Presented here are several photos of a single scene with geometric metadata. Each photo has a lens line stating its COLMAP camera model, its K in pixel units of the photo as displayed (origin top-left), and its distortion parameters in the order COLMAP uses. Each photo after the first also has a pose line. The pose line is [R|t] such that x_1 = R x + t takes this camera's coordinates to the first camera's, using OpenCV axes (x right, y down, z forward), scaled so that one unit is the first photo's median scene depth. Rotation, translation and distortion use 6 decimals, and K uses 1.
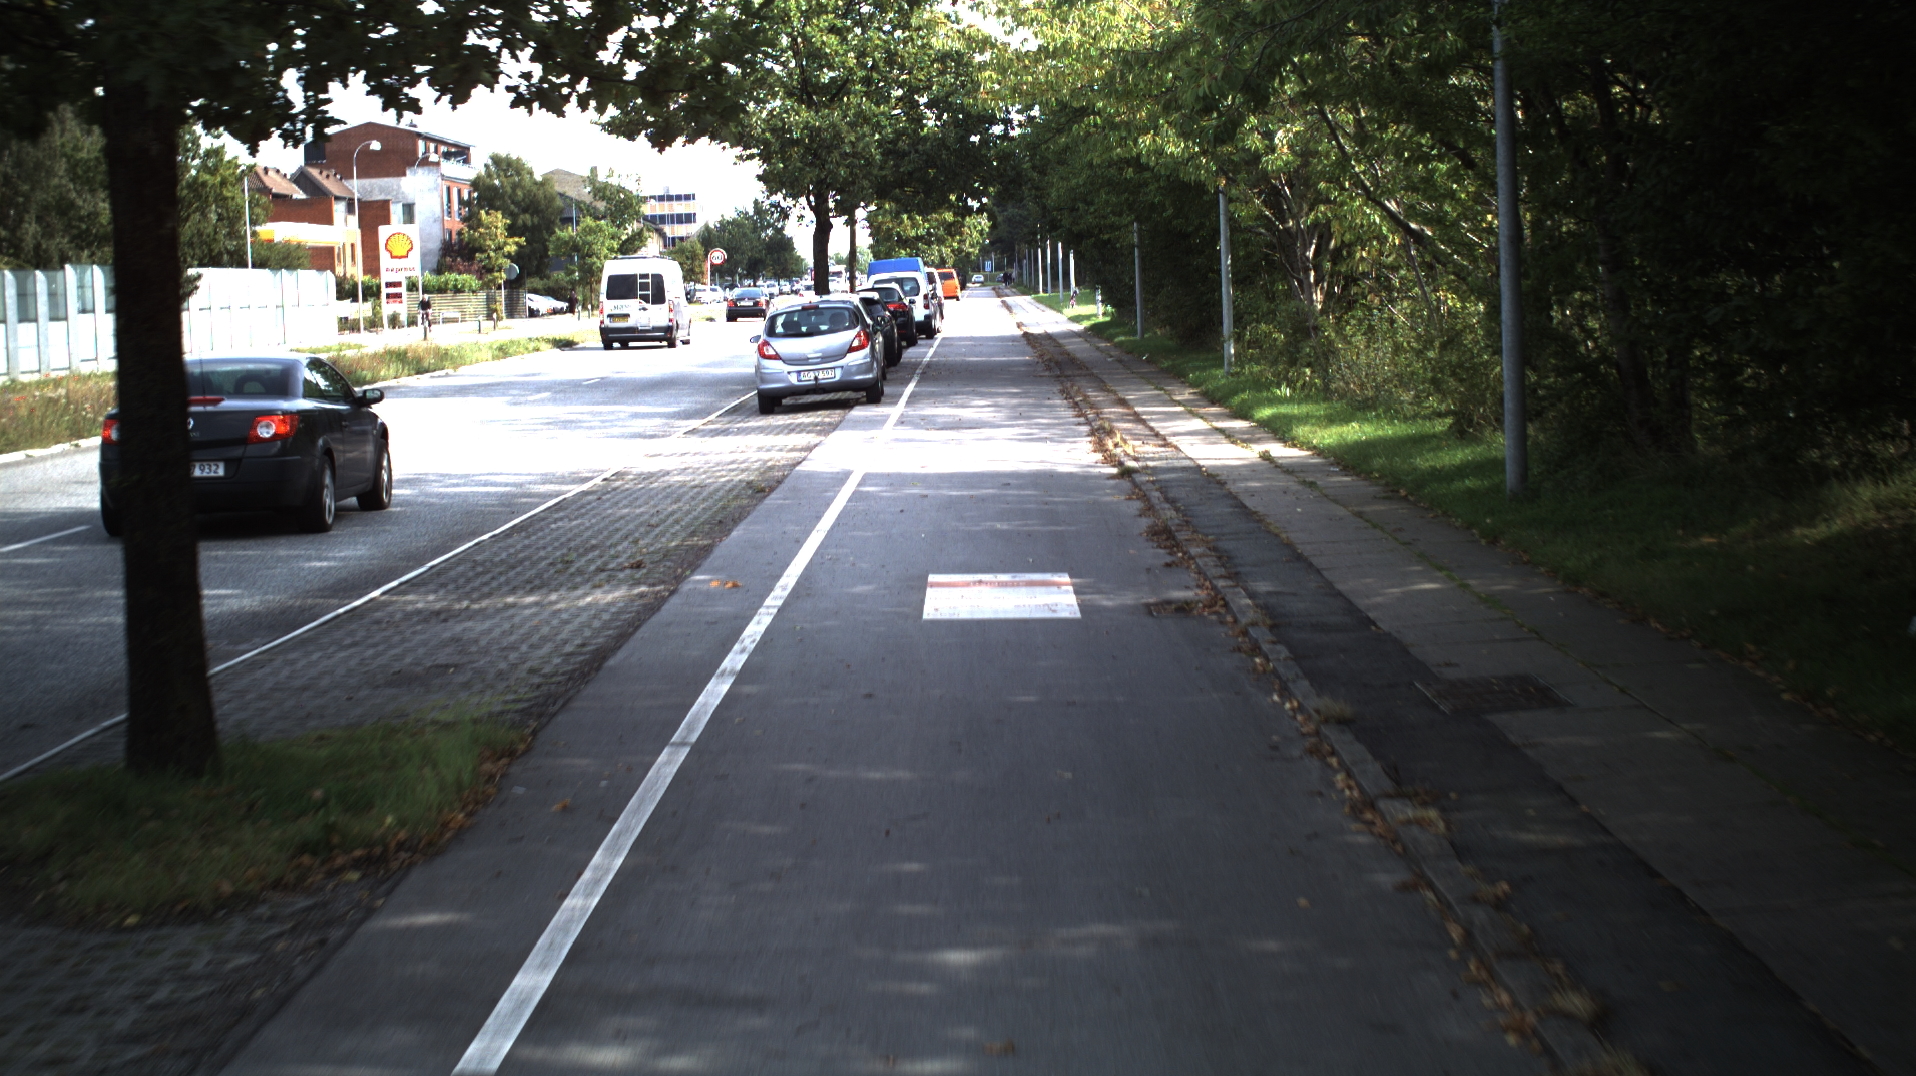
lens RADIAL K [[2974.4, 0, 958.0], [0, 2974.4, 538.0], [0, 0, 1]] dist [-0.209934, 0.063314]
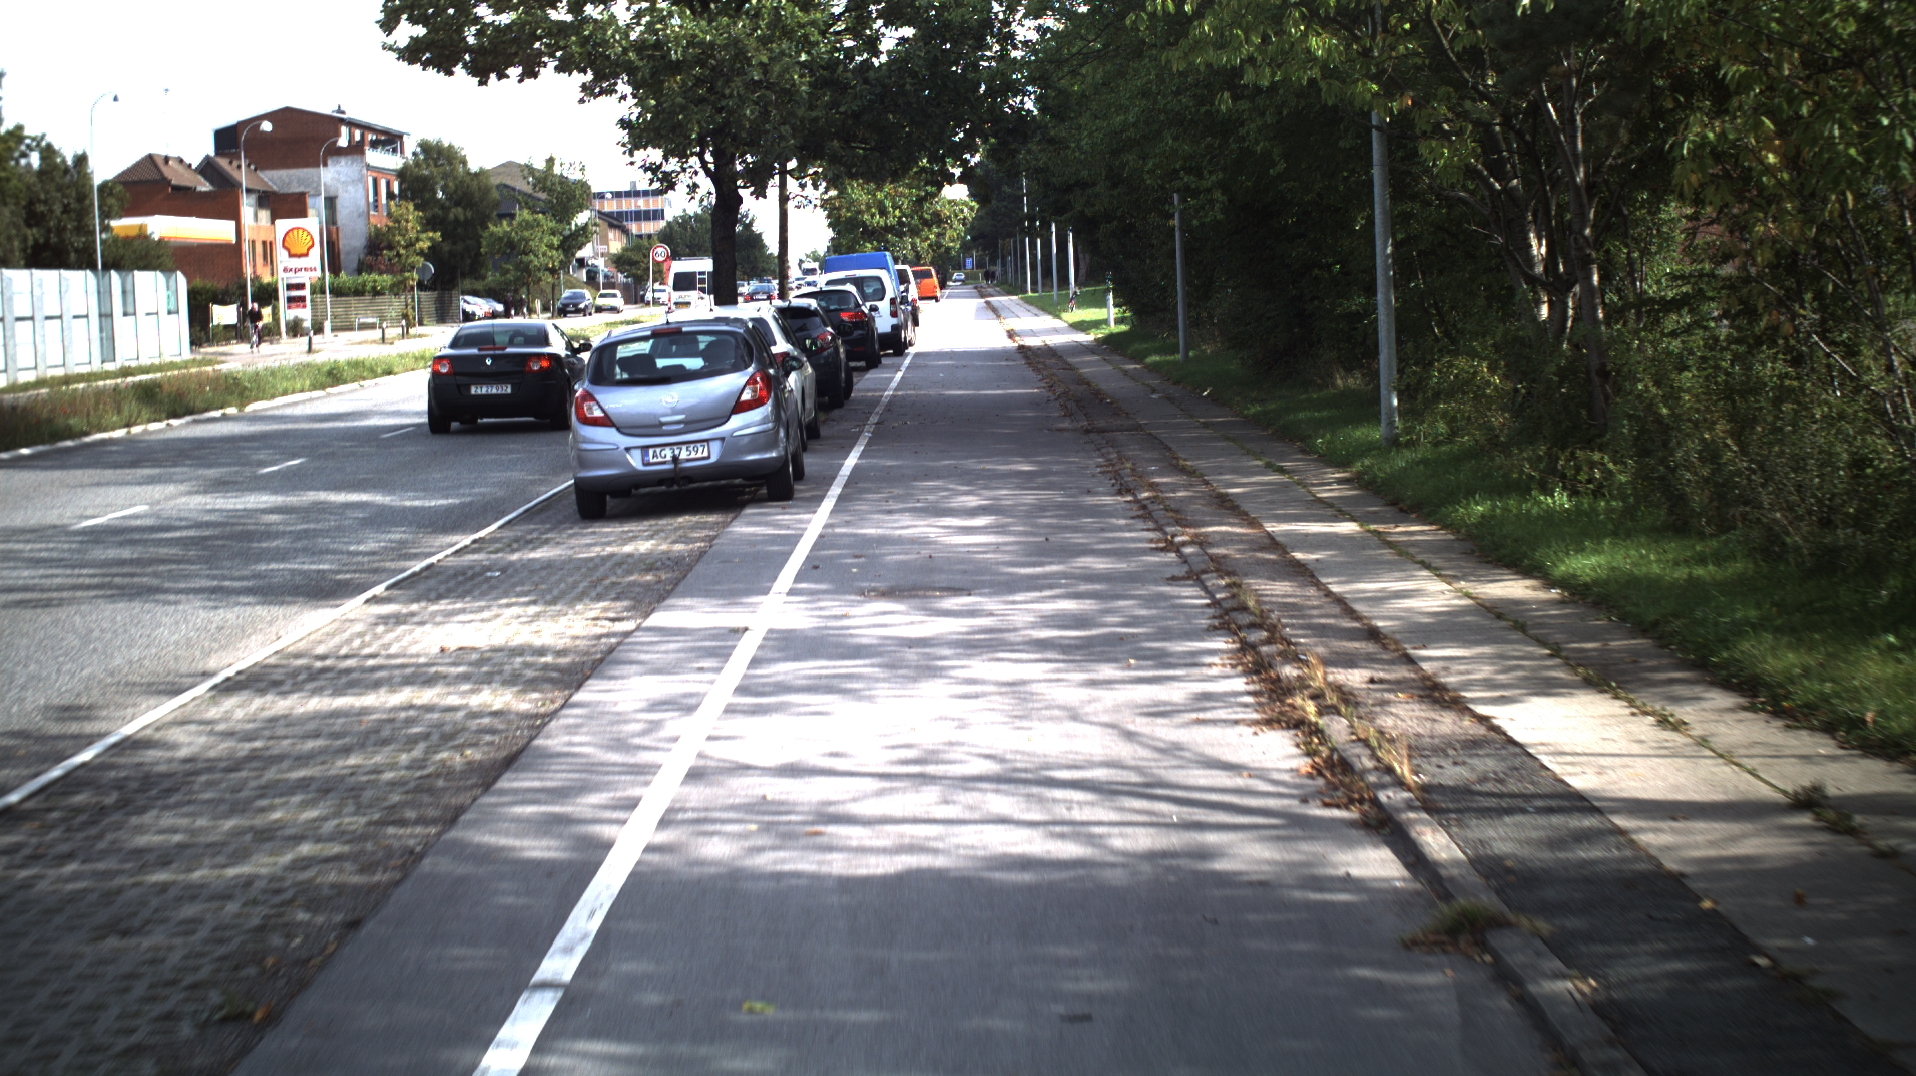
lens RADIAL K [[2974.4, 0, 958.0], [0, 2974.4, 538.0], [0, 0, 1]] dist [-0.209934, 0.063314]
pose [[0.999971, -0.004355, 0.006195, 0.001045], [0.004350, 0.999990, 0.000753, -0.020362], [-0.006199, -0.000726, 0.999981, 0.229223]]
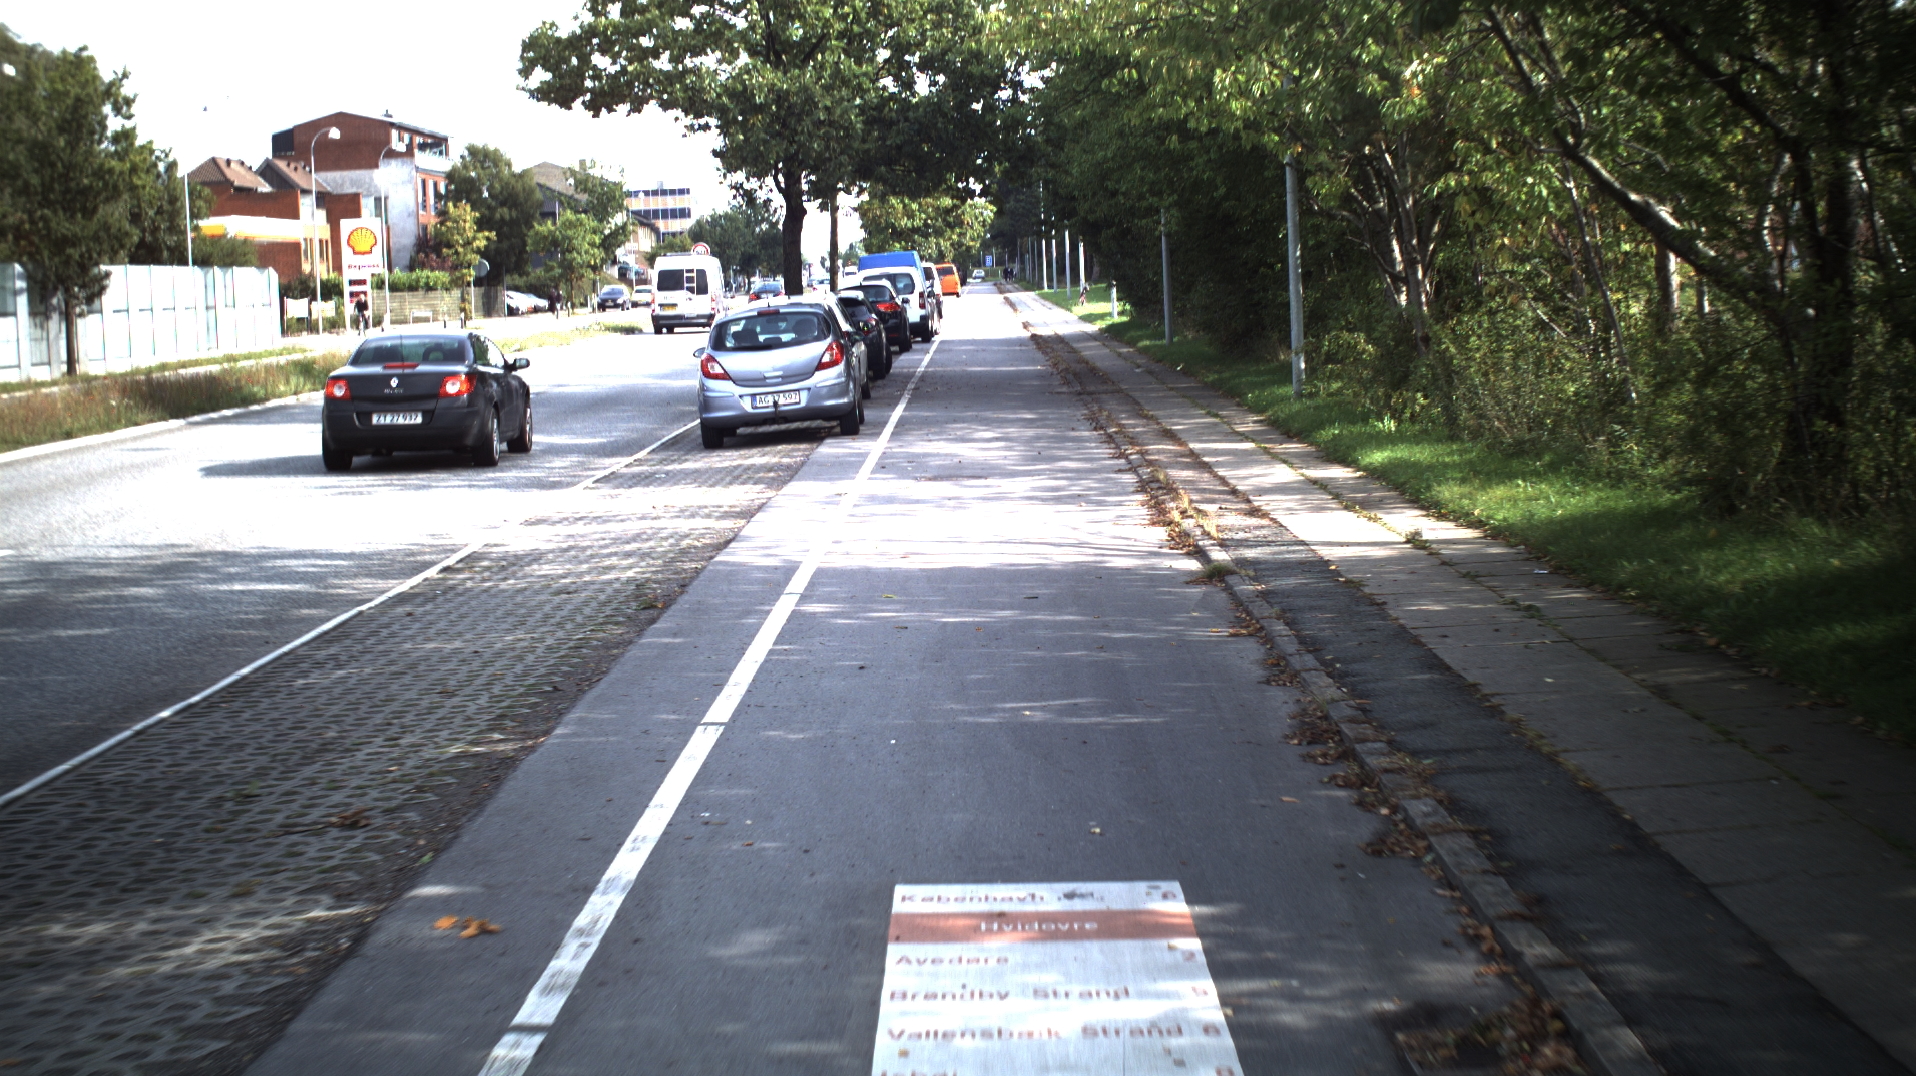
lens RADIAL K [[2974.4, 0, 958.0], [0, 2974.4, 538.0], [0, 0, 1]] dist [-0.209934, 0.063314]
pose [[0.999996, -0.002878, -0.000379, 0.000183], [0.002879, 0.999995, 0.001631, -0.010216], [0.000374, -0.001632, 0.999999, 0.114780]]
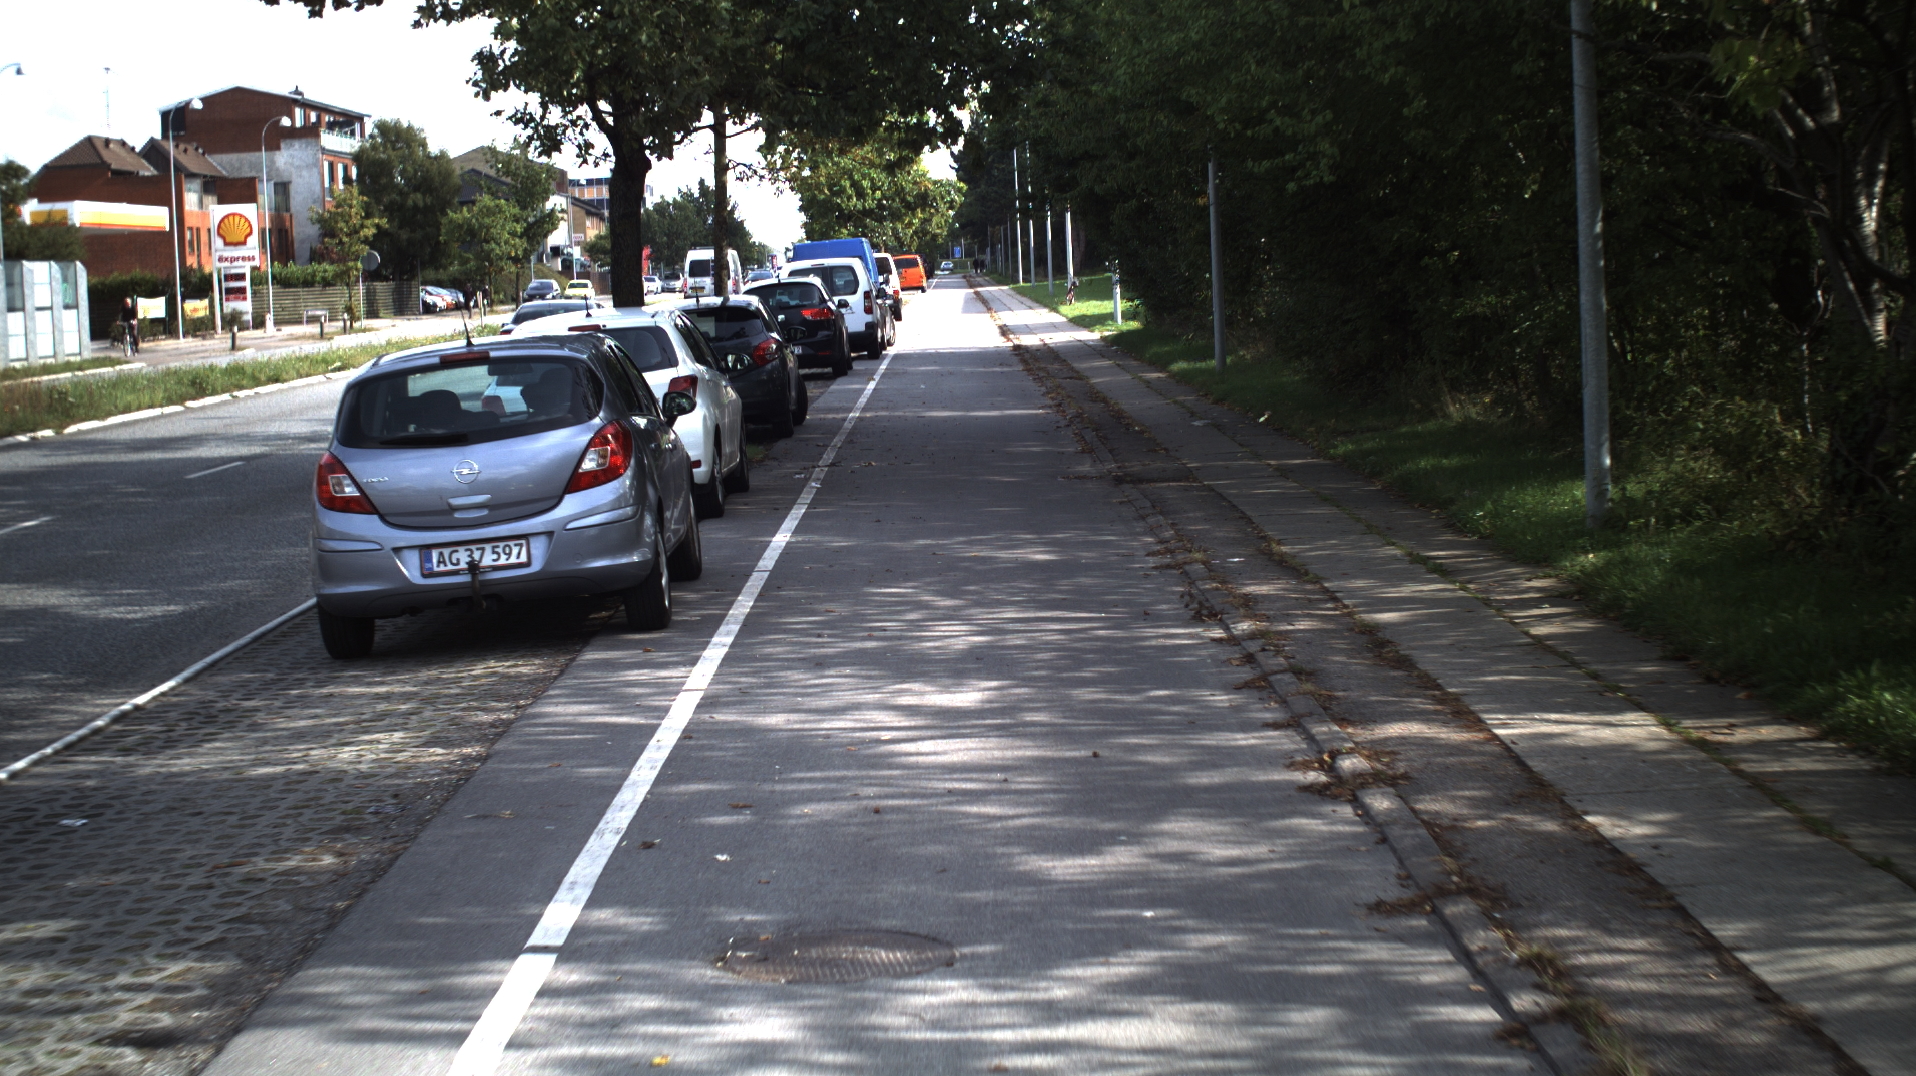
lens RADIAL K [[2974.4, 0, 958.0], [0, 2974.4, 538.0], [0, 0, 1]] dist [-0.209934, 0.063314]
pose [[0.999938, -0.004946, 0.009993, 0.002480], [0.004901, 0.999978, 0.004498, -0.030481], [-0.010015, -0.004448, 0.999940, 0.343602]]
